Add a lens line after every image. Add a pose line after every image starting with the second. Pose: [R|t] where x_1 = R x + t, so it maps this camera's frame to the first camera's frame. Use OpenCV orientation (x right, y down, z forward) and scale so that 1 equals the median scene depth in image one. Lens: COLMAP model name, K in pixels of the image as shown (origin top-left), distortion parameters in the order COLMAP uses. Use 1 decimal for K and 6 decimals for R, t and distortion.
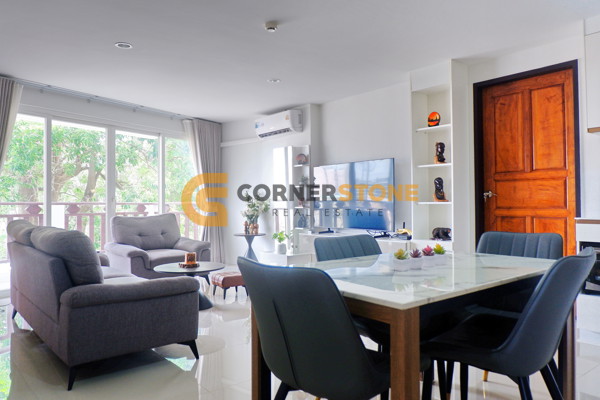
lens RADIAL K [[423.1, 0, 300.0], [0, 423.1, 200.0], [0, 0, 1]] dist [-0.008817, 0.000285]
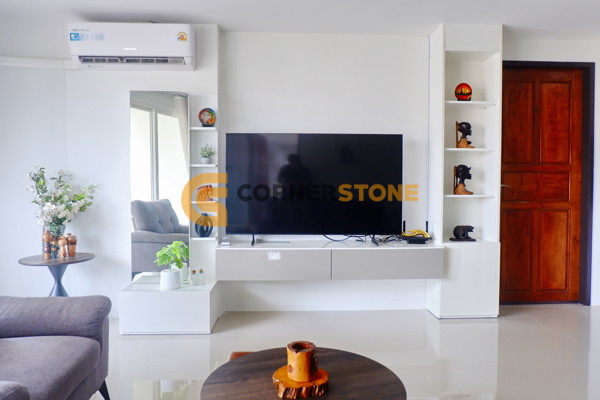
lens RADIAL K [[423.1, 0, 300.0], [0, 423.1, 200.0], [0, 0, 1]] dist [-0.008817, 0.000285]
pose [[0.600390, -0.012604, 0.799608, -0.575074], [-0.011886, 0.999625, 0.024682, -0.001395], [-0.799619, -0.024323, 0.600015, 0.840689]]
